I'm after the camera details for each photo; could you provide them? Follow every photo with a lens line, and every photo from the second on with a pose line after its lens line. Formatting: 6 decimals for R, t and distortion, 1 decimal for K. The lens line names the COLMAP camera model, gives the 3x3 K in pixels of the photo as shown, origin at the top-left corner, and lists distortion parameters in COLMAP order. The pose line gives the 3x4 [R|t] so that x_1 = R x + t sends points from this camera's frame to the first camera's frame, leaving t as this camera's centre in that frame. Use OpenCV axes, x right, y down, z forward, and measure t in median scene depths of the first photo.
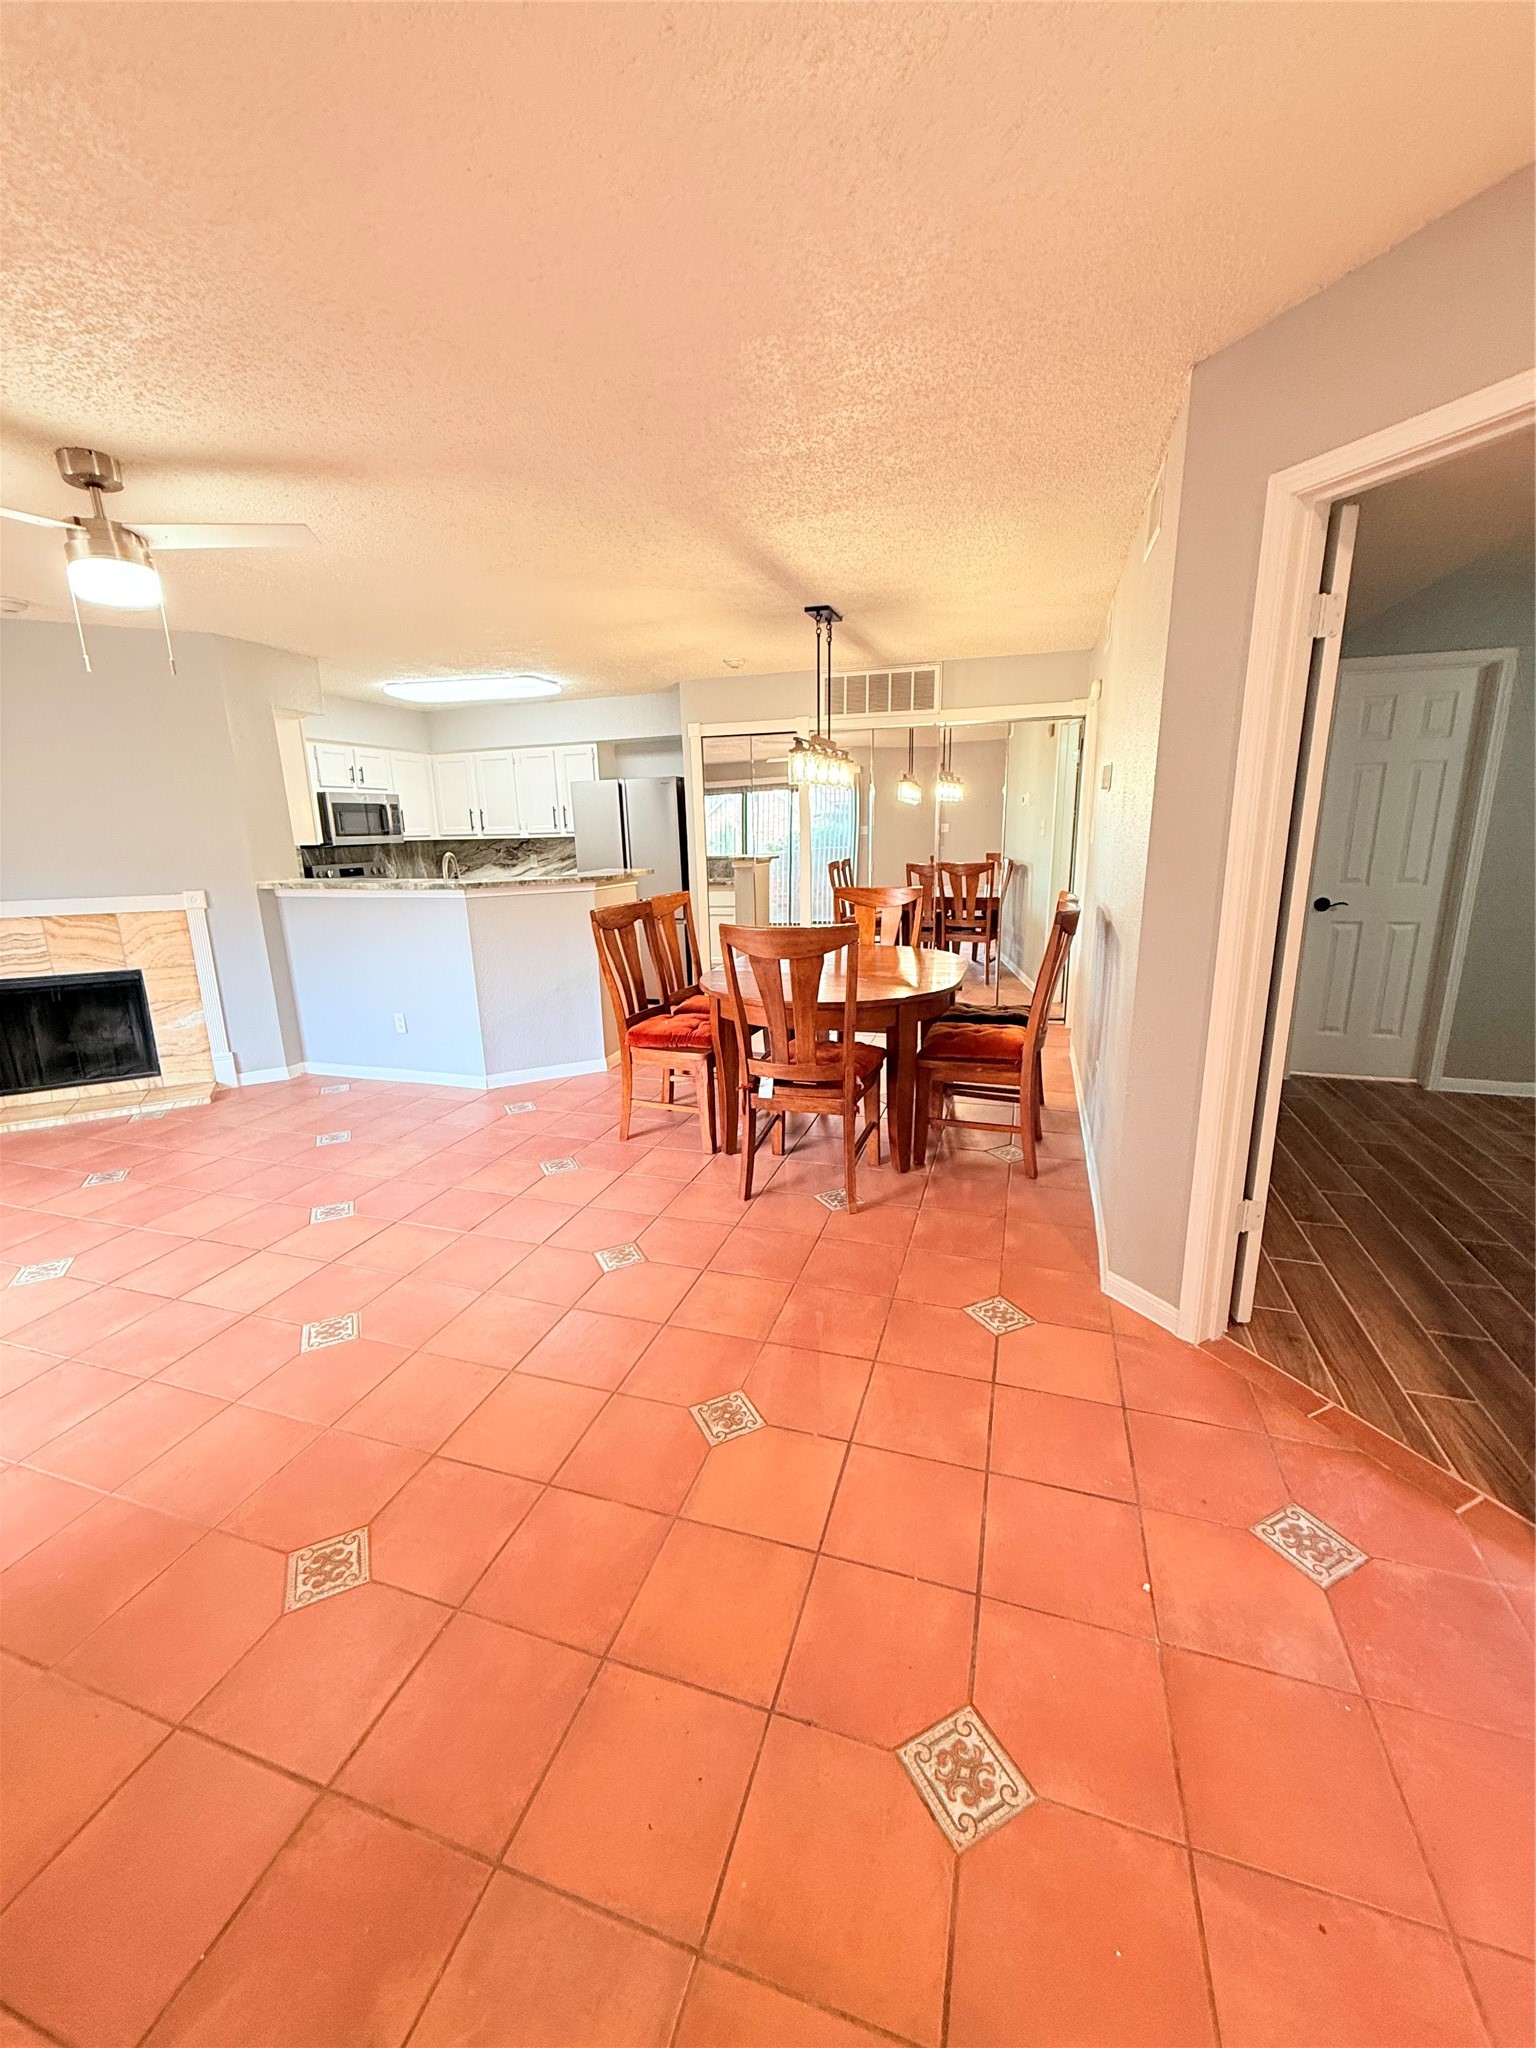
lens RADIAL K [[814.1, 0, 776.2], [0, 814.1, 1018.1], [0, 0, 1]] dist [-0.002088, -0.000359]
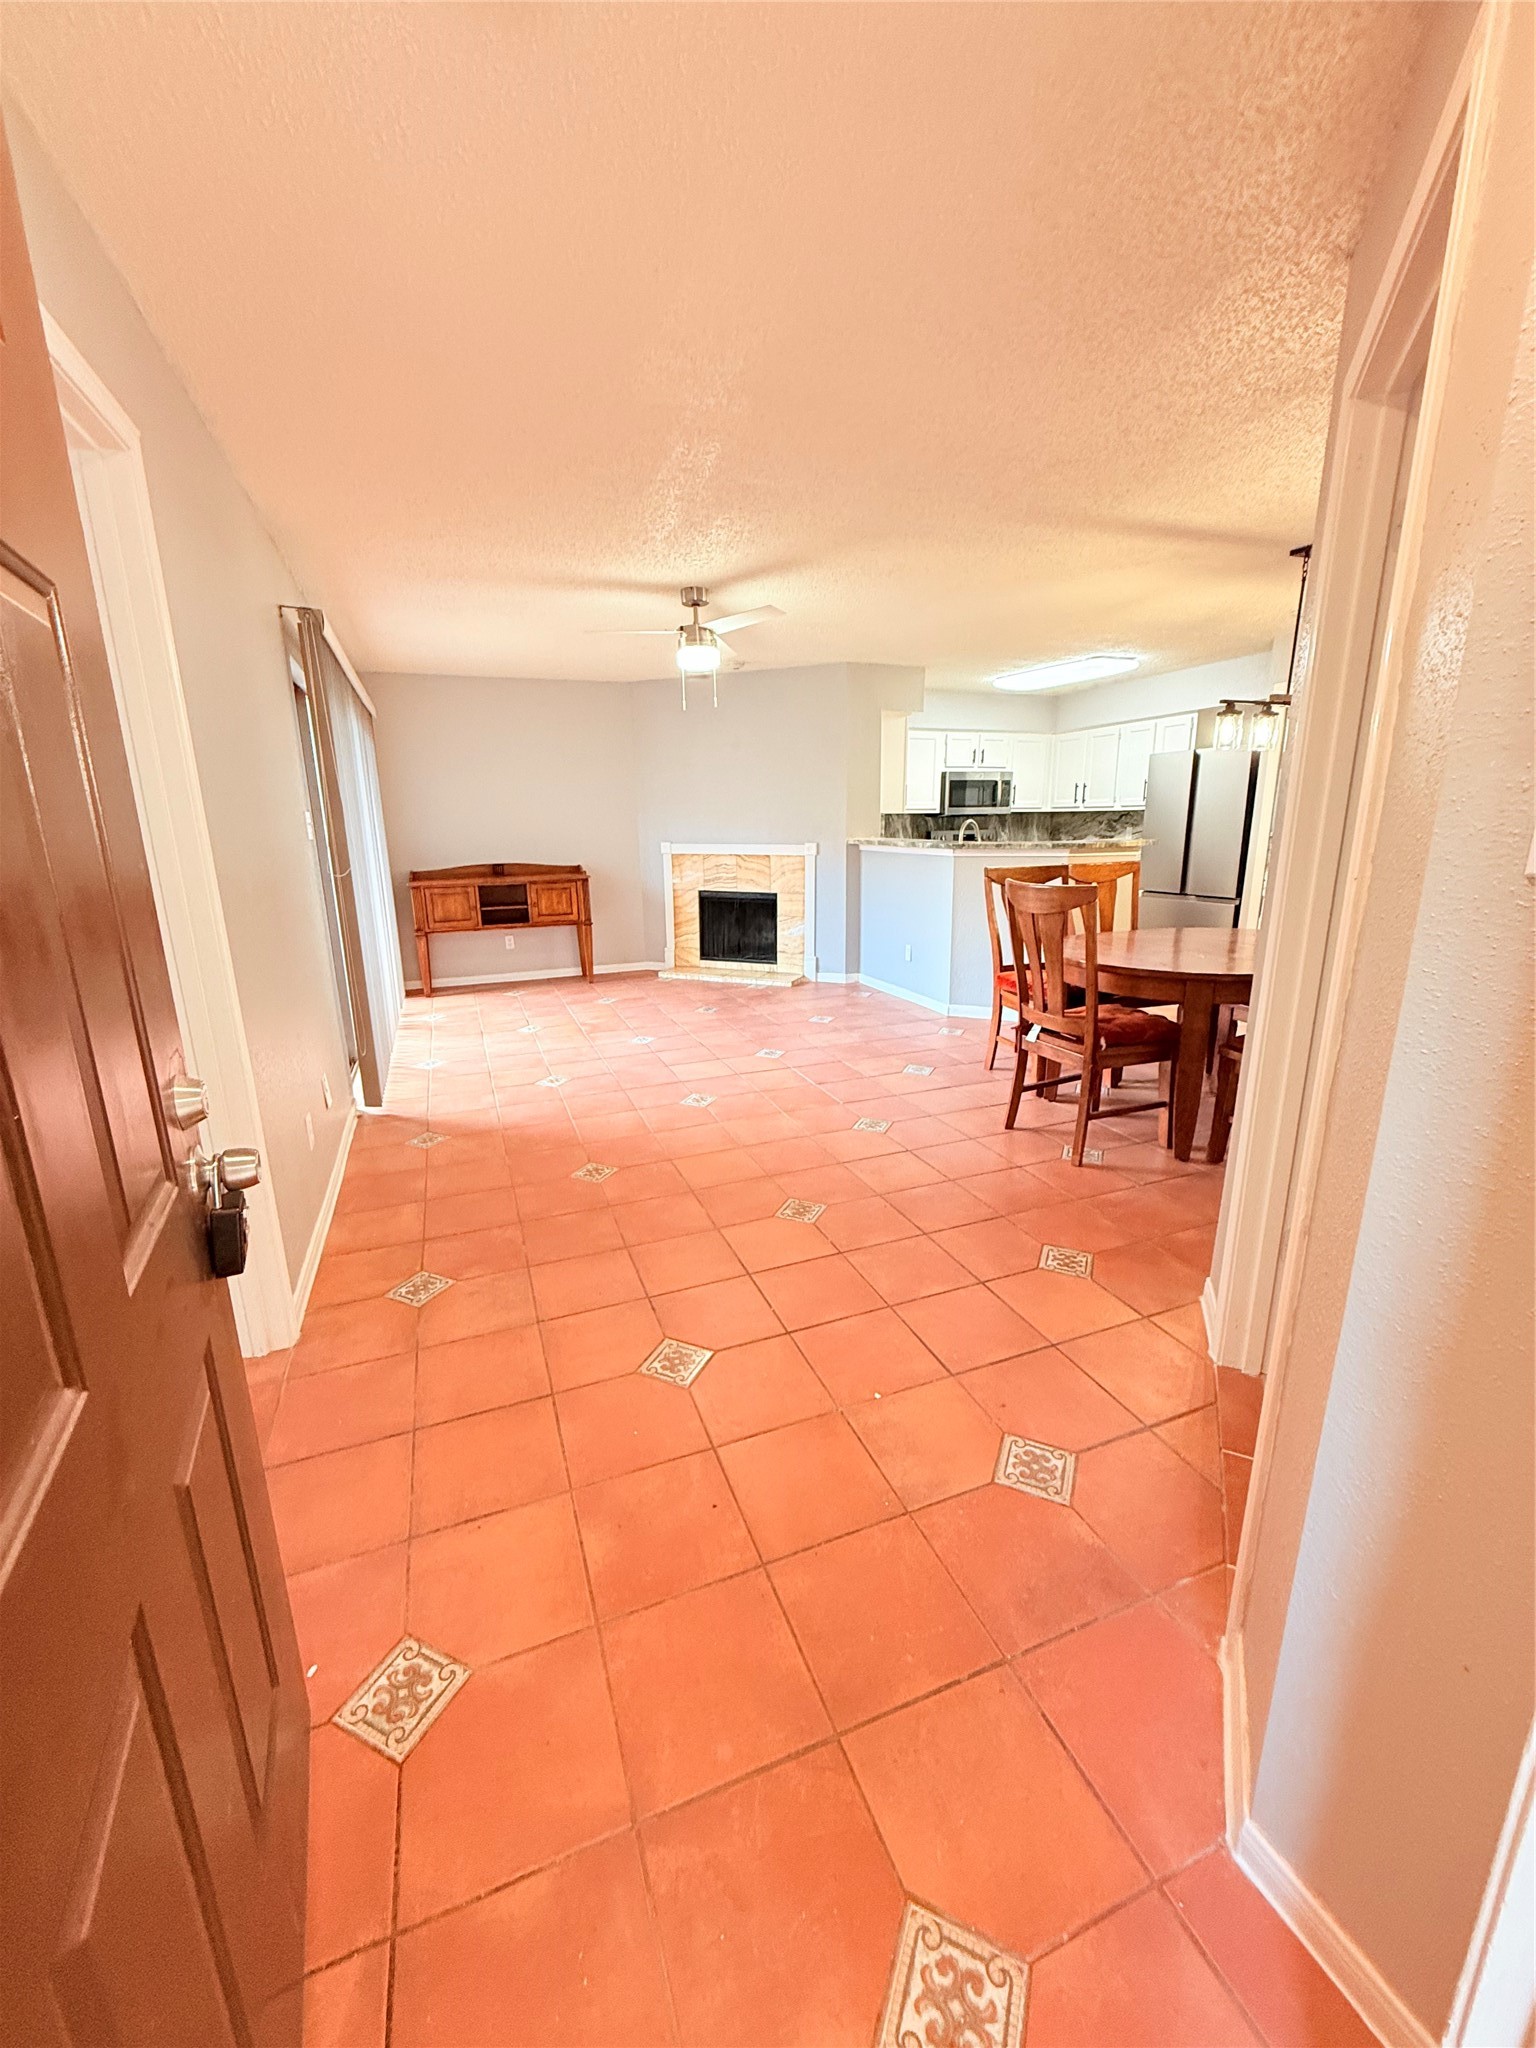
lens RADIAL K [[819.6, 0, 766.9], [0, 819.6, 1019.2], [0, 0, 1]] dist [-0.001816, -0.000202]
pose [[0.627228, 0.197899, -0.753273, 0.400962], [-0.177665, 0.978035, 0.109011, 0.007485], [0.758300, 0.065455, 0.648611, 0.001466]]
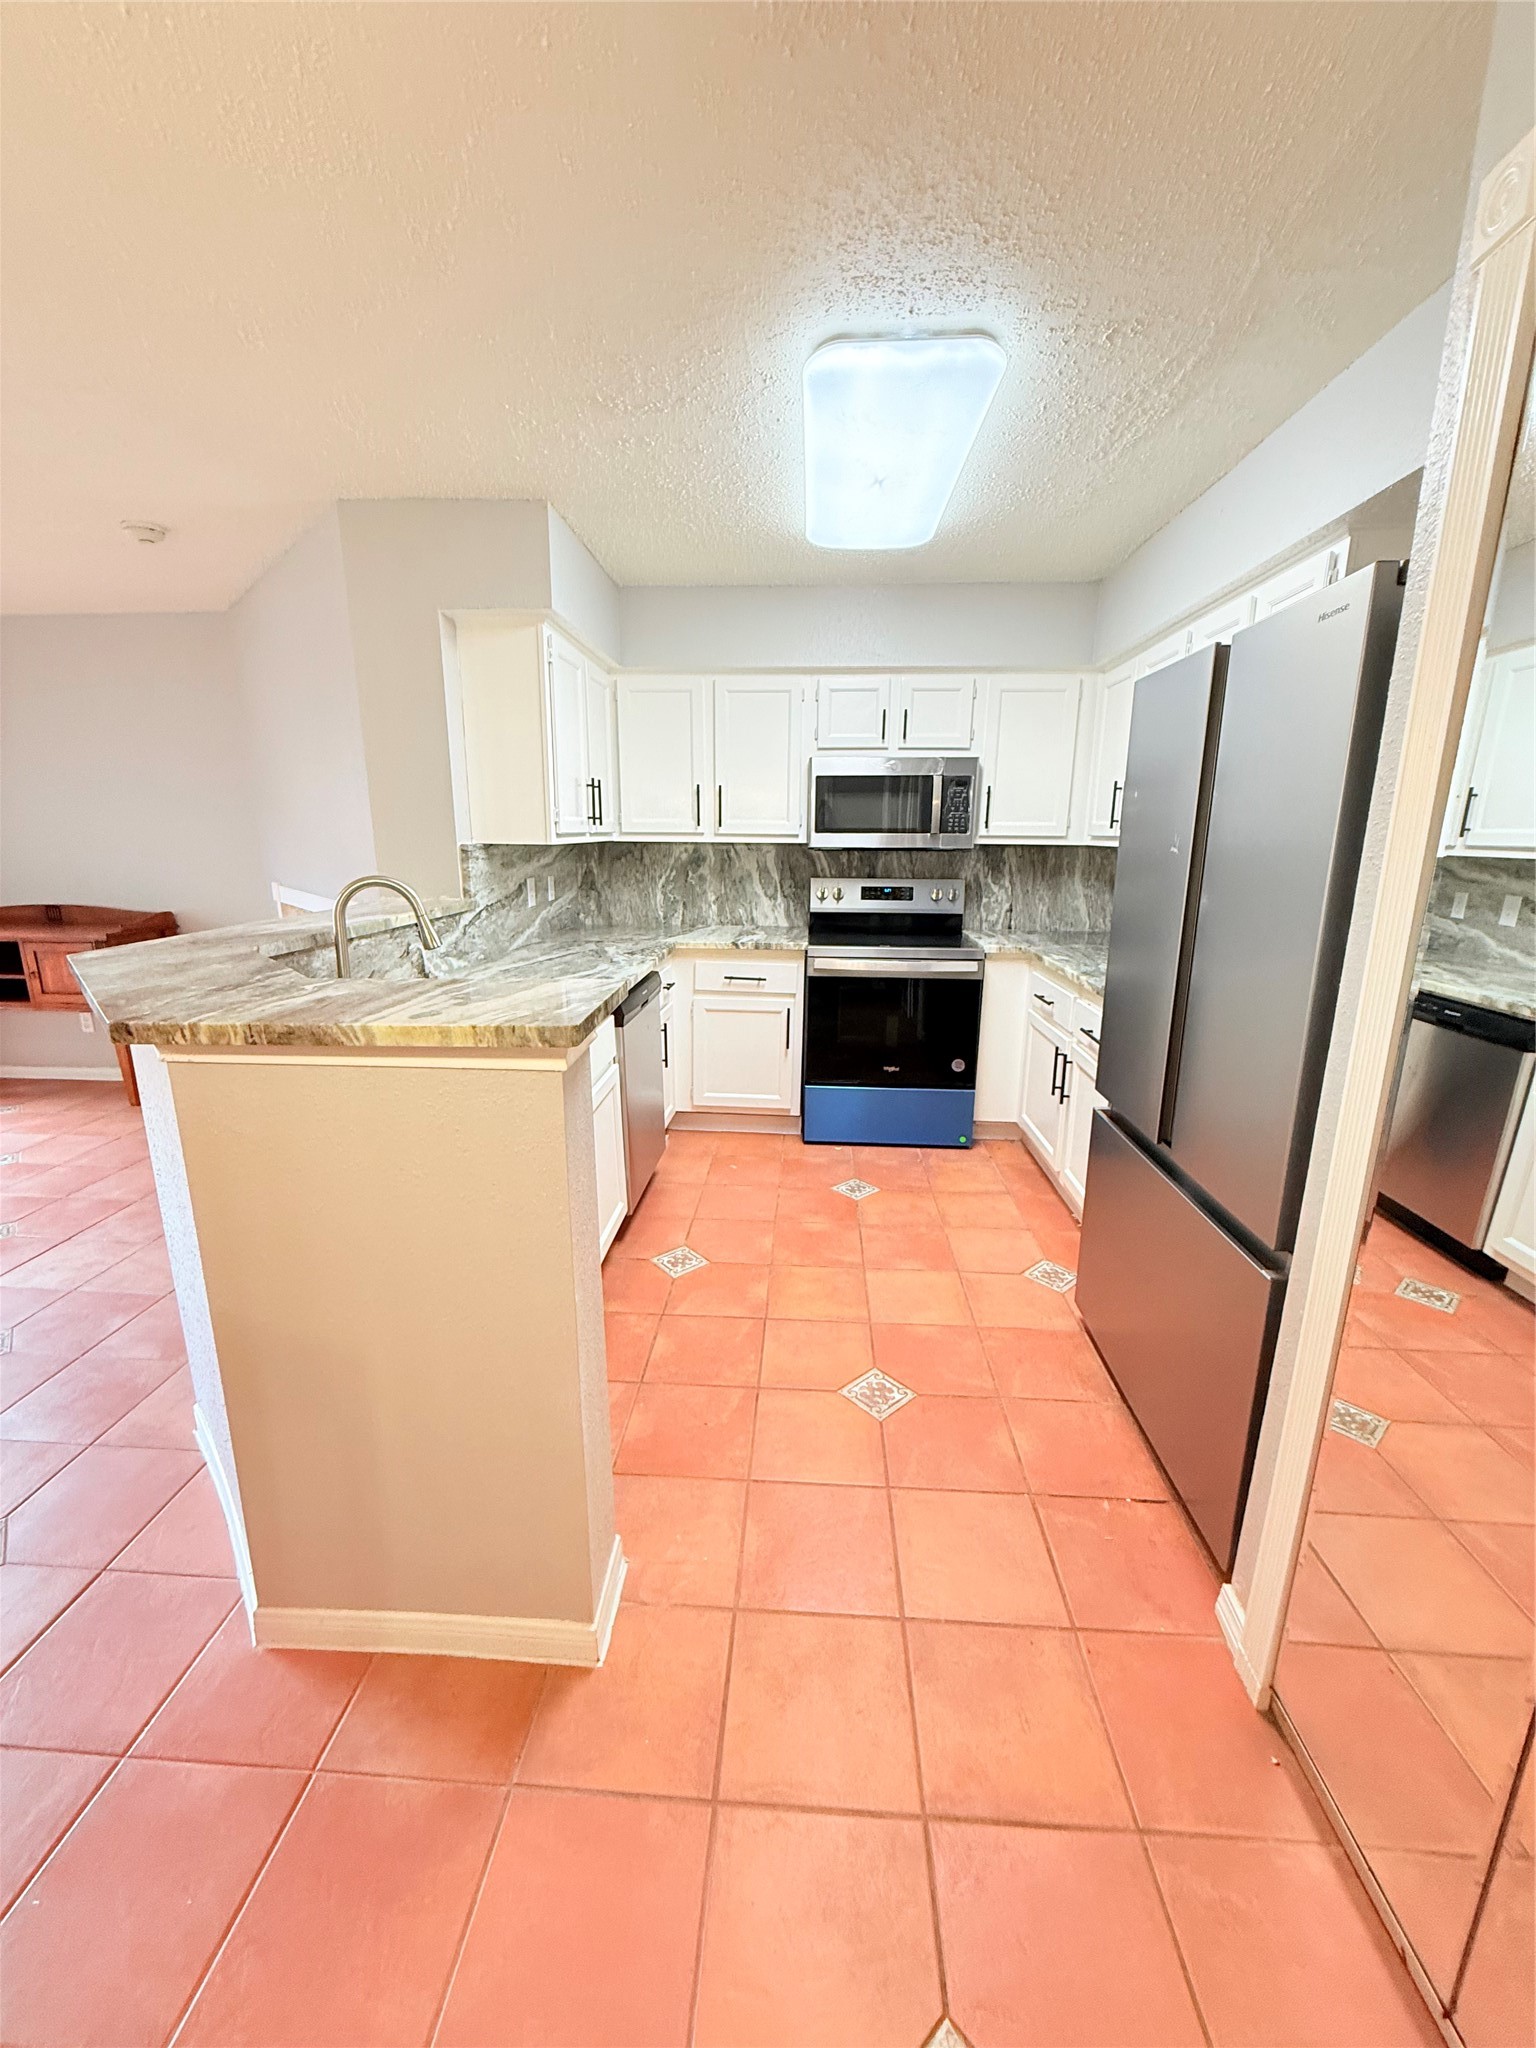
lens RADIAL K [[819.6, 0, 766.9], [0, 819.6, 1019.2], [0, 0, 1]] dist [-0.001816, -0.000202]
pose [[0.245458, 0.230561, -0.941590, 0.067164], [-0.234395, 0.956600, 0.173133, -0.260414], [0.940643, 0.178207, 0.288848, 1.133663]]
